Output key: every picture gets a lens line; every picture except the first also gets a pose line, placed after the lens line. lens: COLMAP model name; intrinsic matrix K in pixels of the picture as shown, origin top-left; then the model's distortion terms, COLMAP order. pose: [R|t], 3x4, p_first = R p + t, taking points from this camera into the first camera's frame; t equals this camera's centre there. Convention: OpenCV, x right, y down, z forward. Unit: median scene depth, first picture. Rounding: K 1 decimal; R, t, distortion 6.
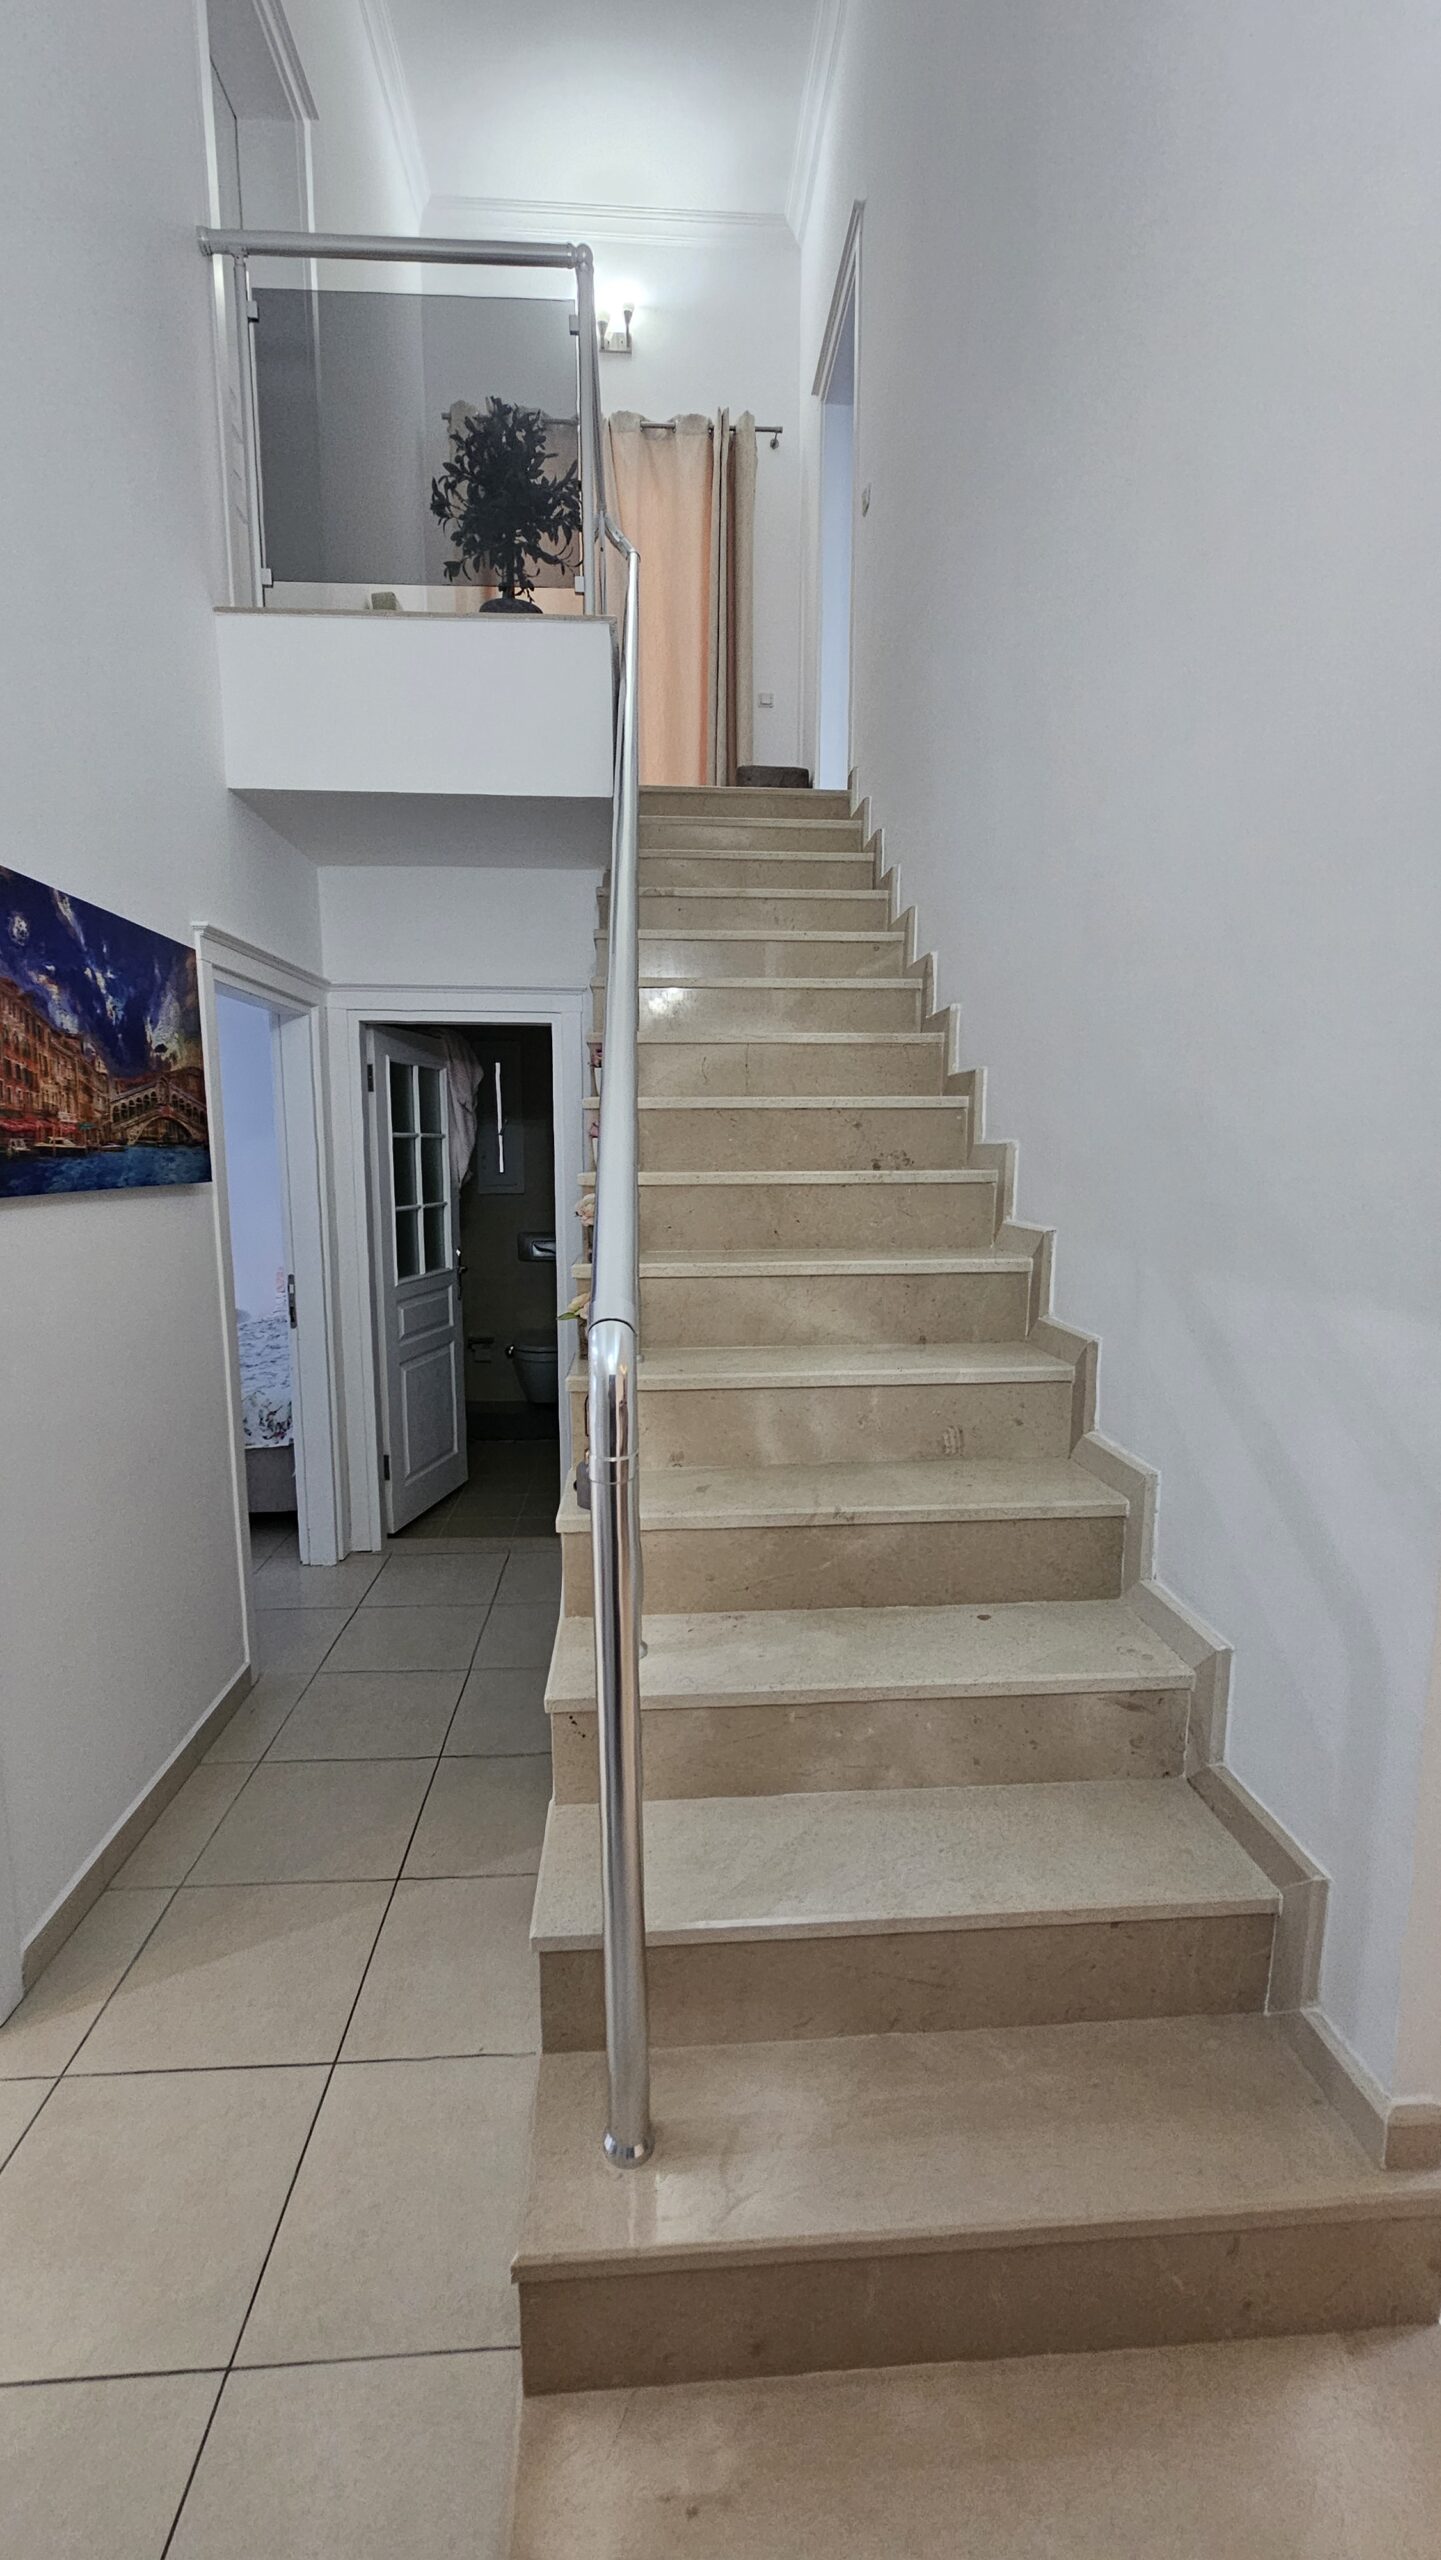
lens RADIAL K [[1029.0, 0, 715.0], [0, 1029.0, 1293.9], [0, 0, 1]] dist [-0.002671, -0.000544]
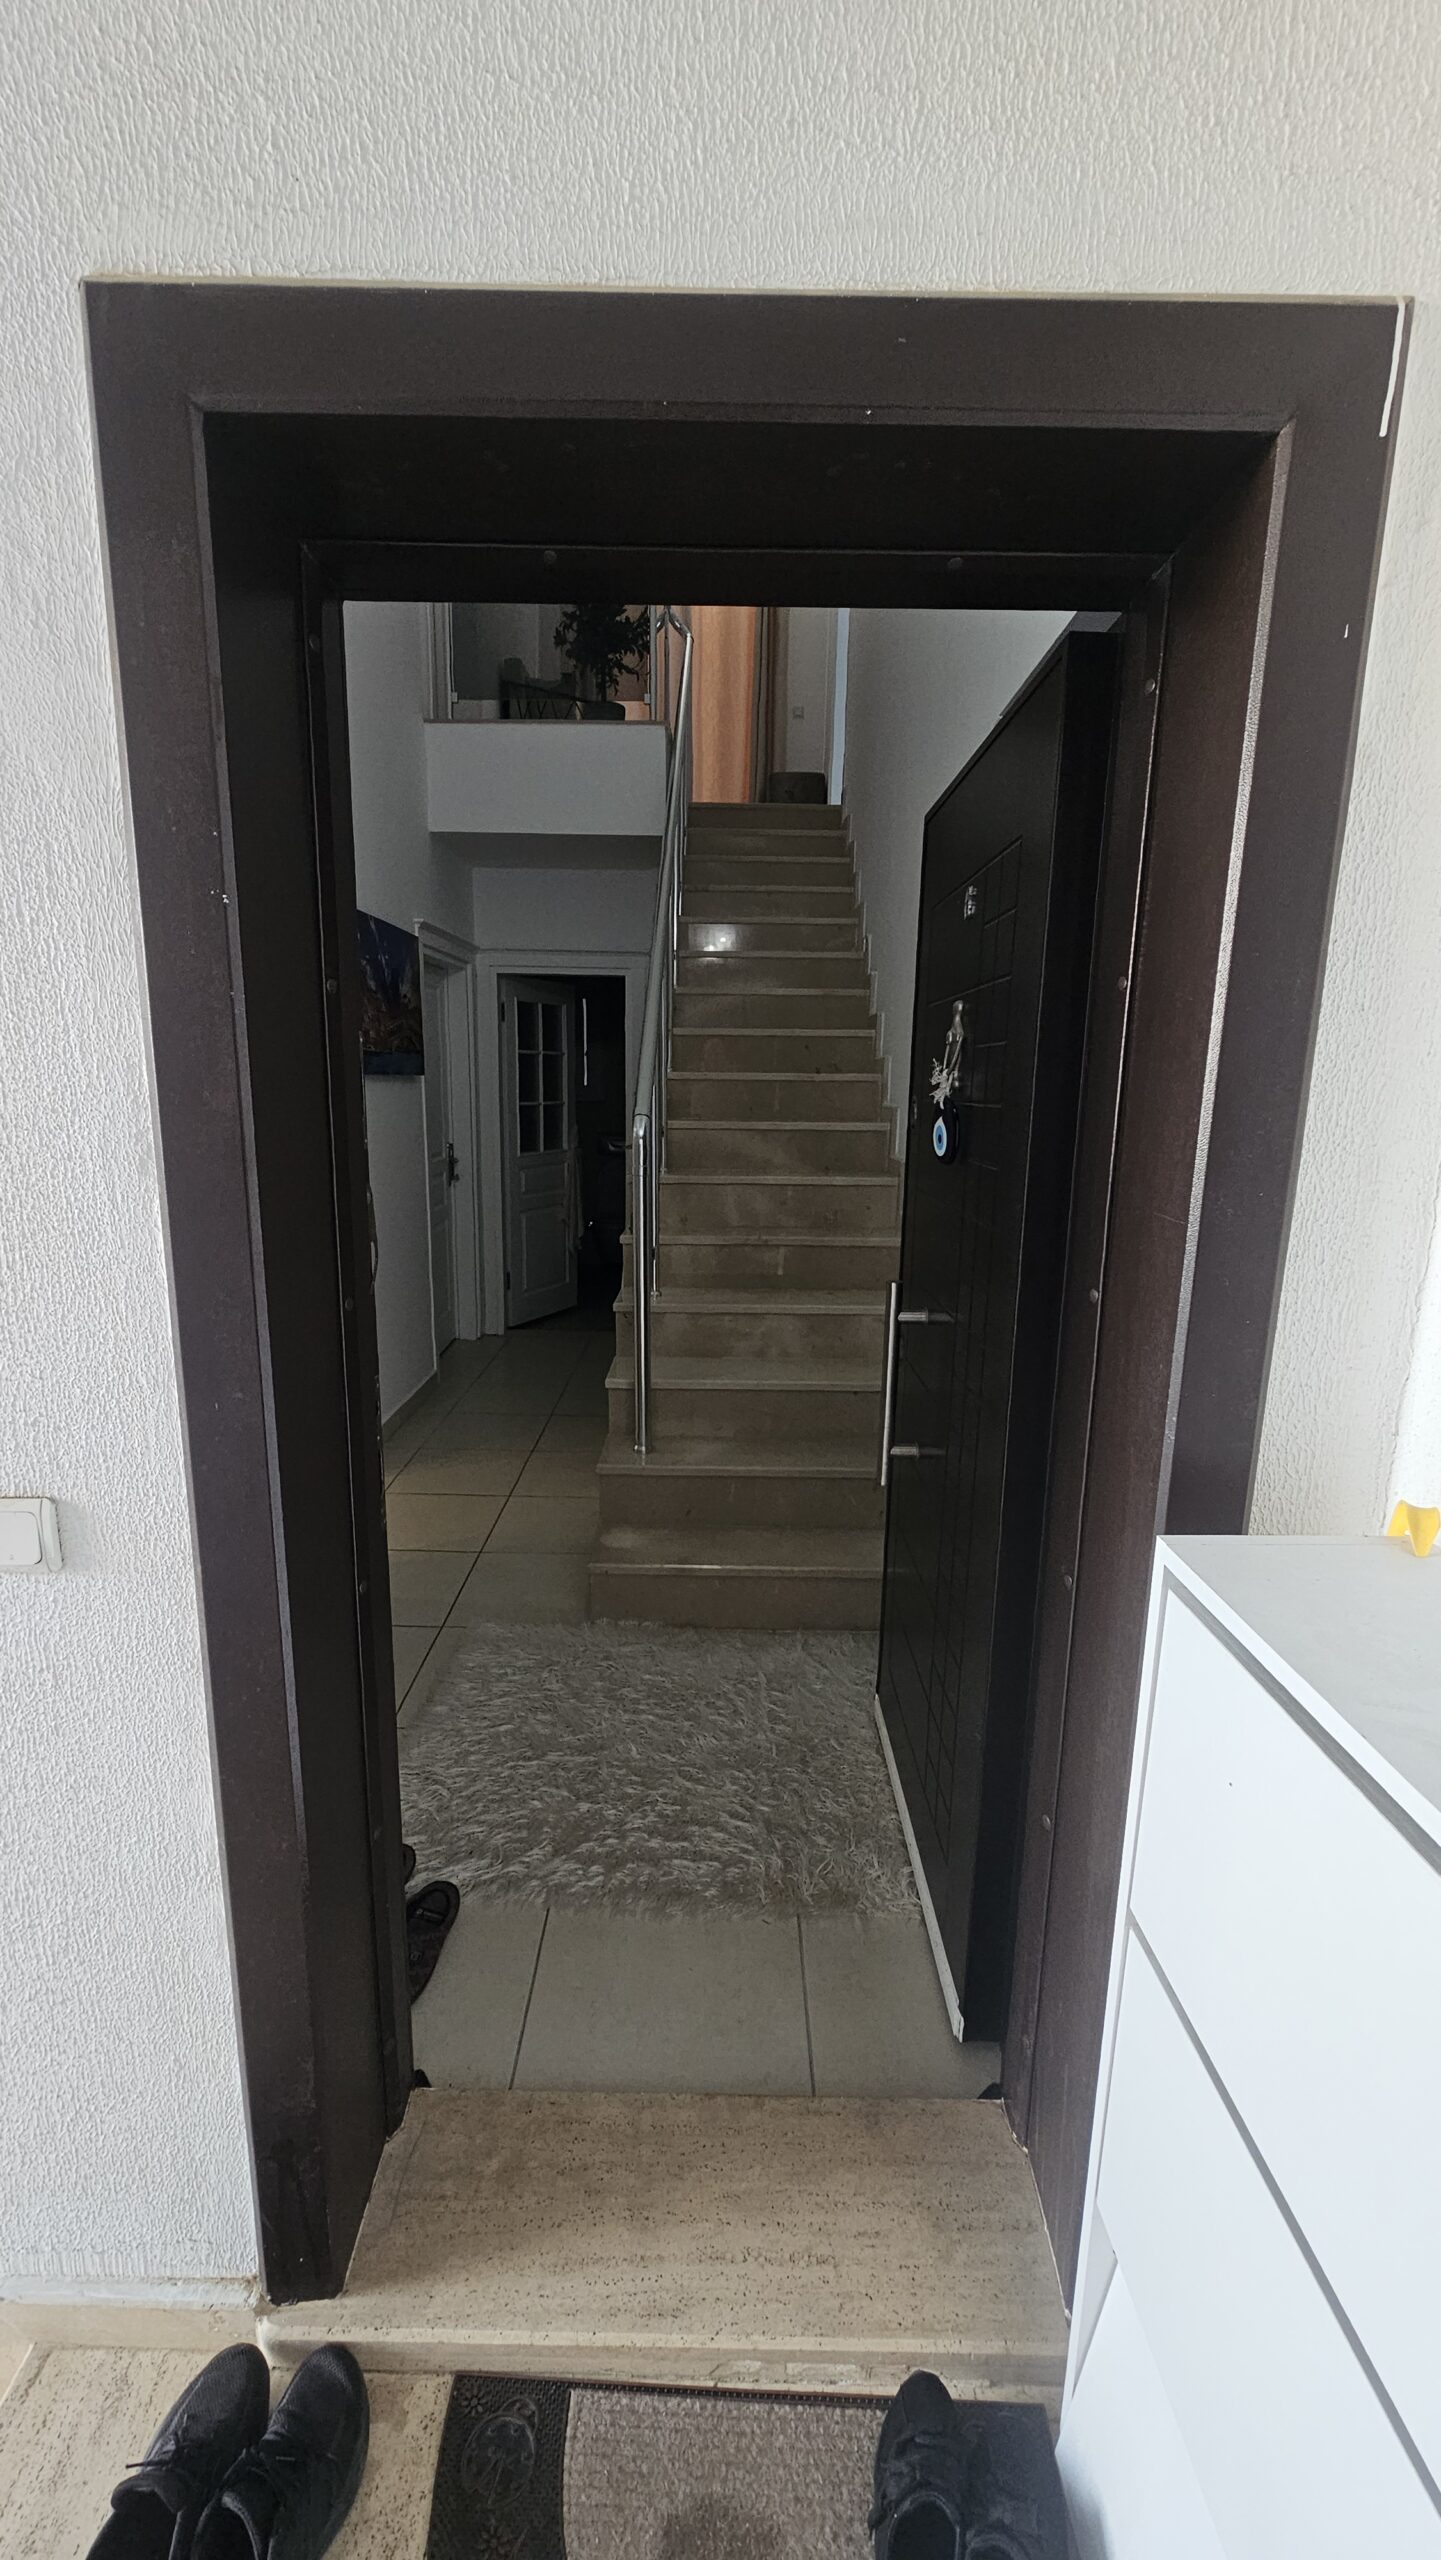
lens RADIAL K [[1029.0, 0, 715.0], [0, 1029.0, 1293.9], [0, 0, 1]] dist [-0.002671, -0.000544]
pose [[0.997217, 0.030472, -0.068041, 0.099564], [-0.026037, 0.997536, 0.065139, 0.109275], [0.069858, -0.063187, 0.995554, -0.580184]]
